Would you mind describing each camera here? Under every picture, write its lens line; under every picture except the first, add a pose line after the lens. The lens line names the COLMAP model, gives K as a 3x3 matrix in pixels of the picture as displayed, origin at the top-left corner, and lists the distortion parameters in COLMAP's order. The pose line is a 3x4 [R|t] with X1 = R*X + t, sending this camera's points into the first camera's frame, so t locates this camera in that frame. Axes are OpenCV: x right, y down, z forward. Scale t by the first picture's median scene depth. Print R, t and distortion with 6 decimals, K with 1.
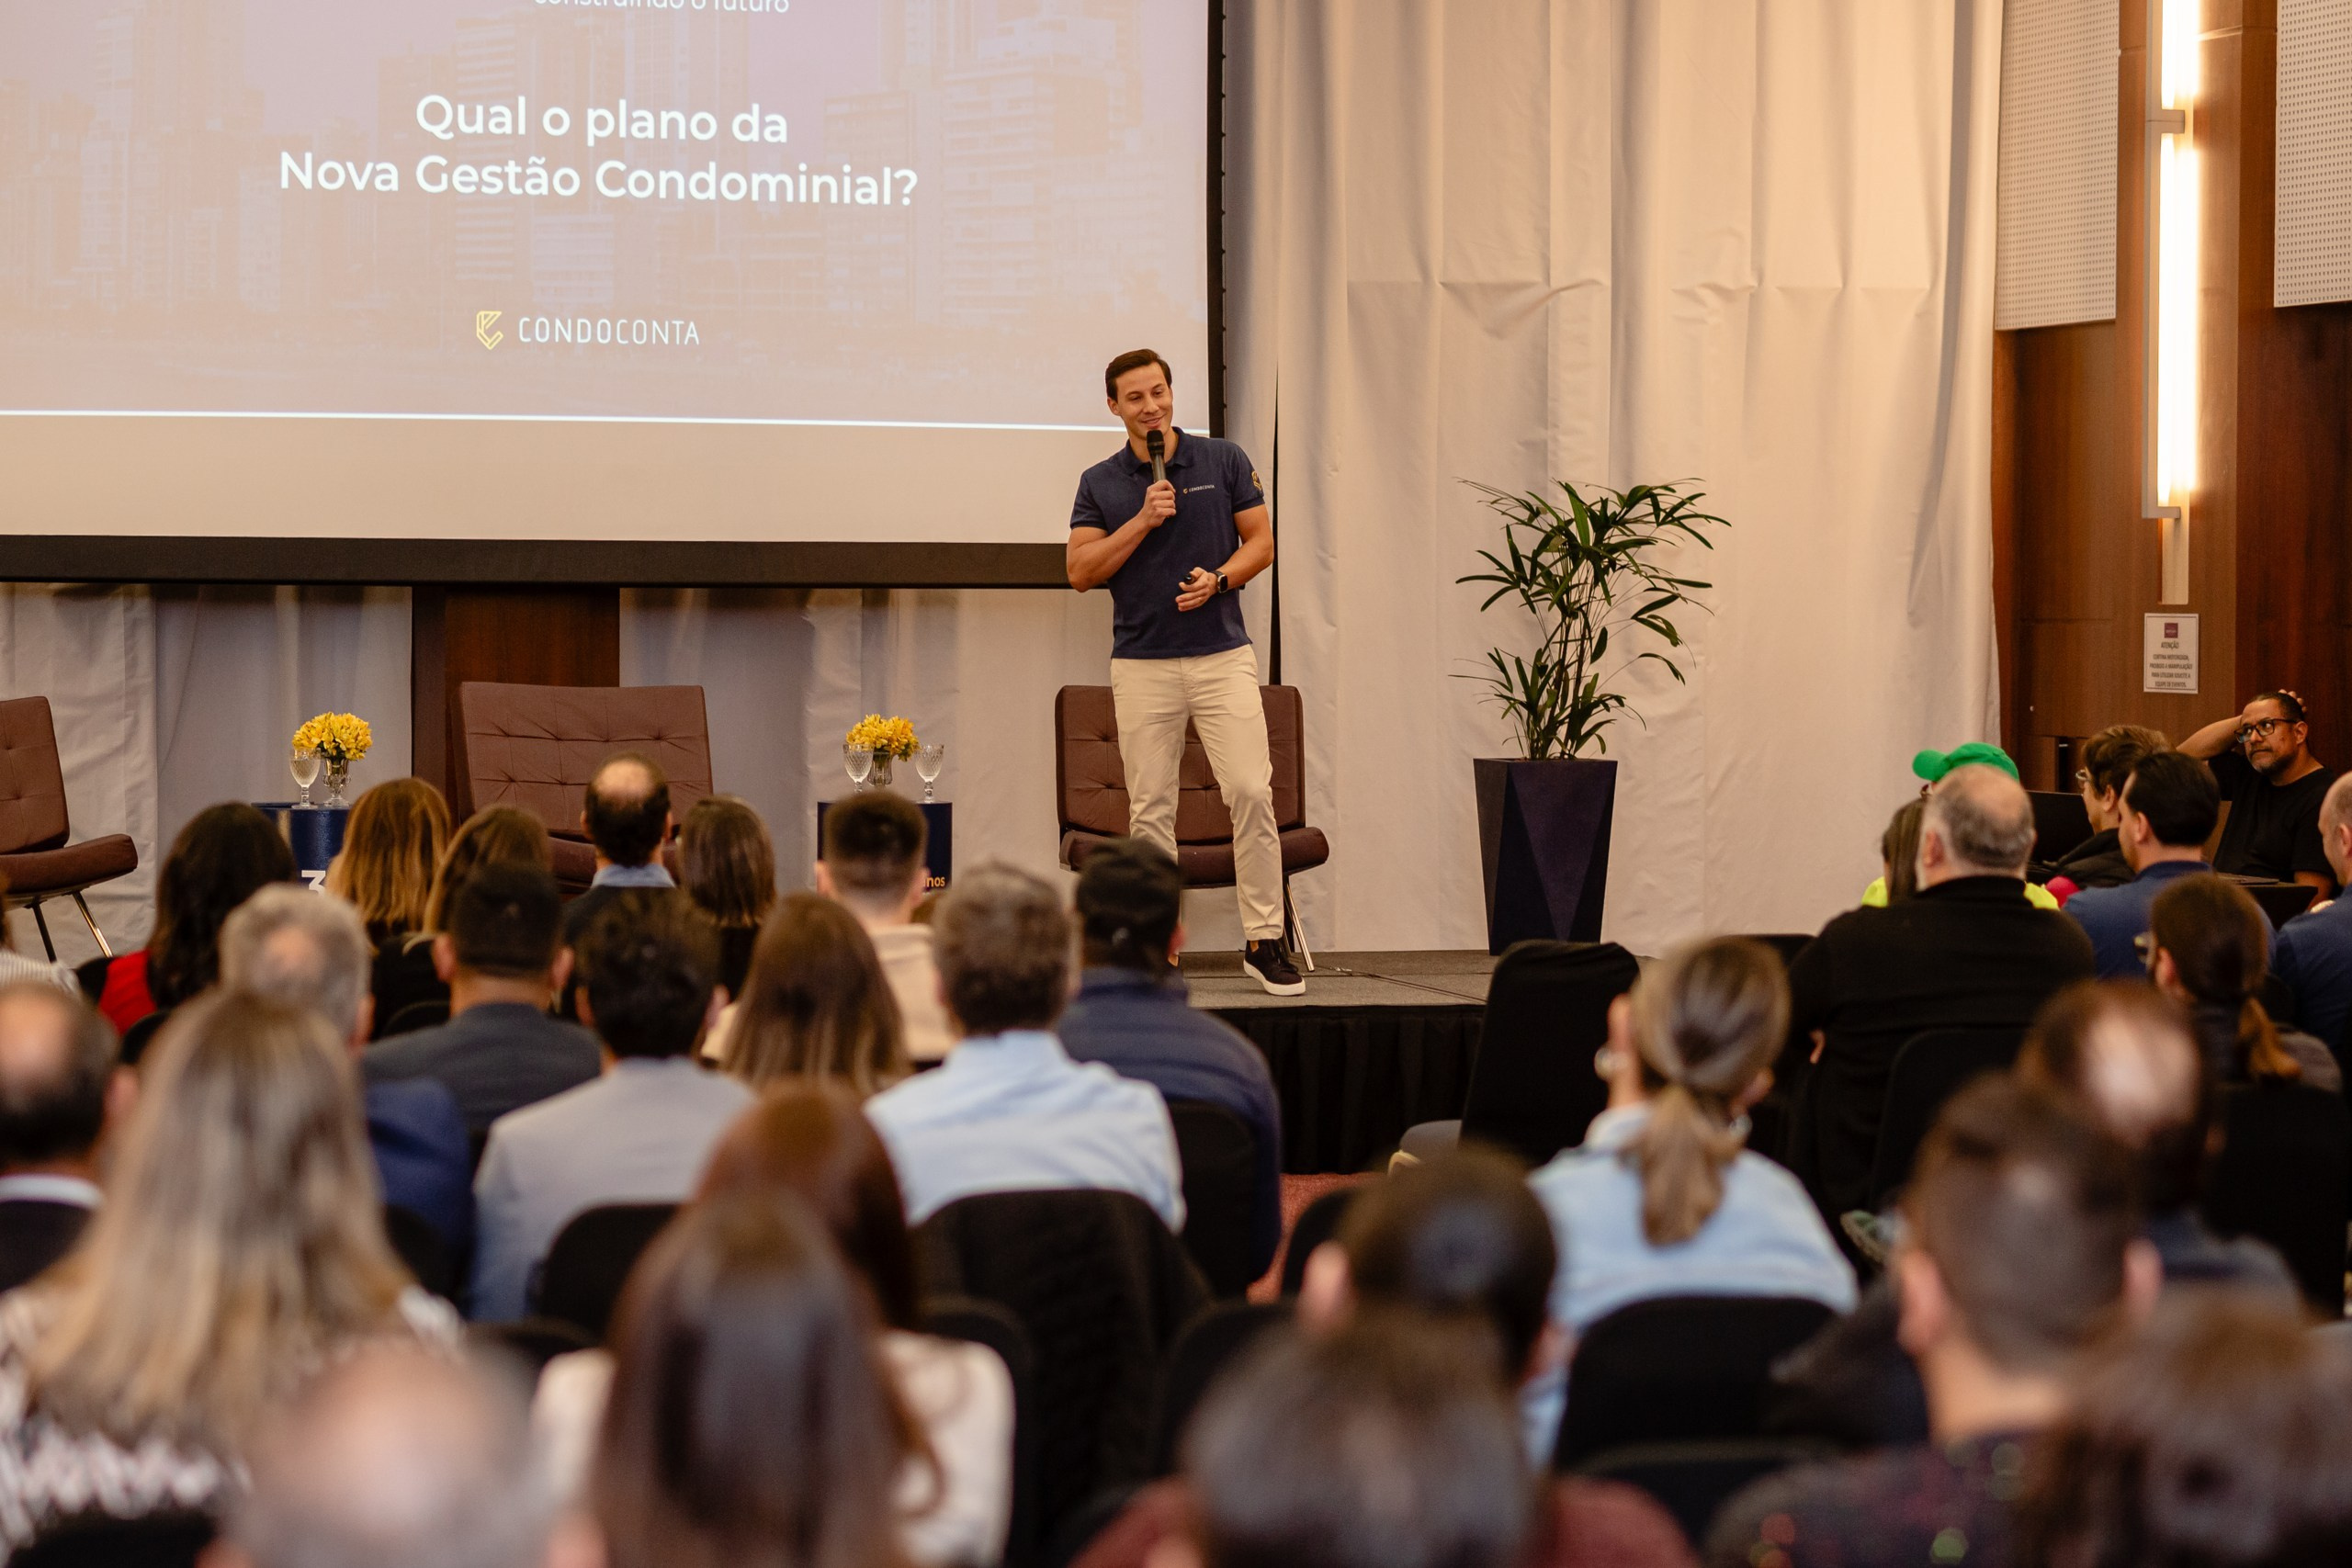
lens RADIAL K [[5617.9, 0, 1176.0], [0, 5617.9, 784.0], [0, 0, 1]] dist [0.127647, -1.121428]
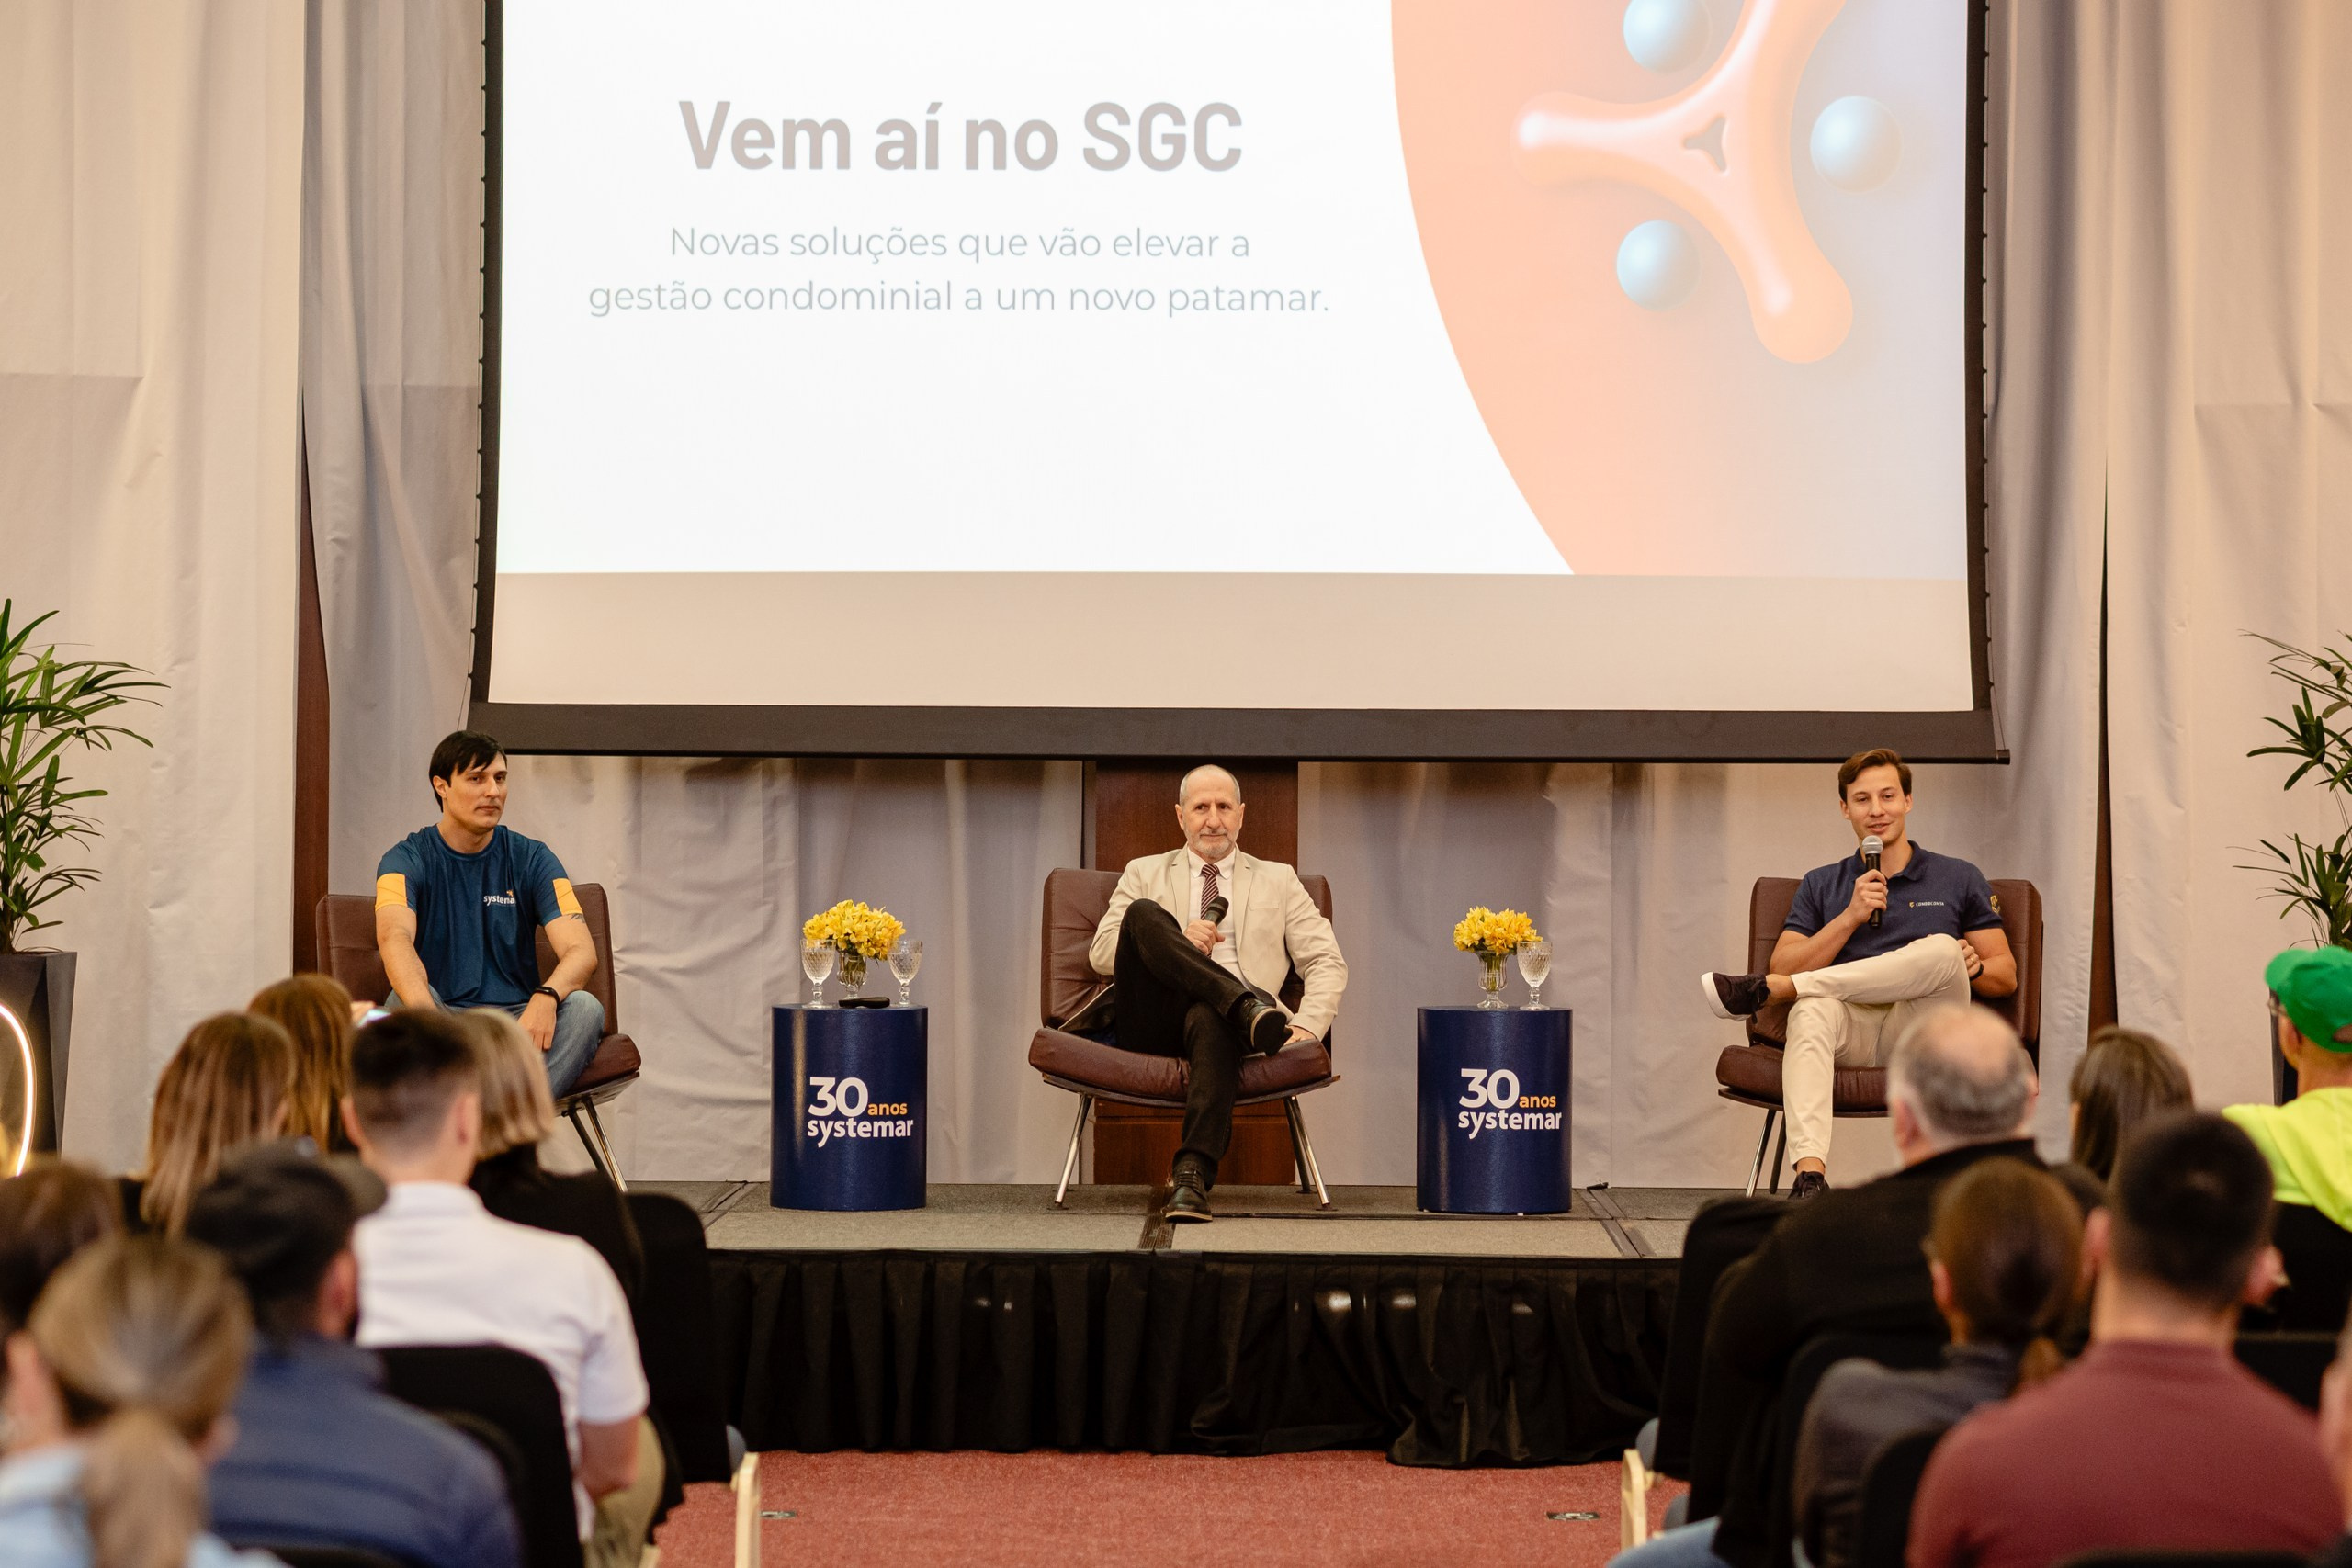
lens RADIAL K [[5617.9, 0, 1176.0], [0, 5617.9, 784.0], [0, 0, 1]] dist [0.127647, -1.121428]
pose [[0.955129, 0.000763, -0.296188, 0.149155], [-0.010594, 0.999445, -0.031588, -0.003285], [0.296000, 0.033308, 0.954607, 0.149944]]
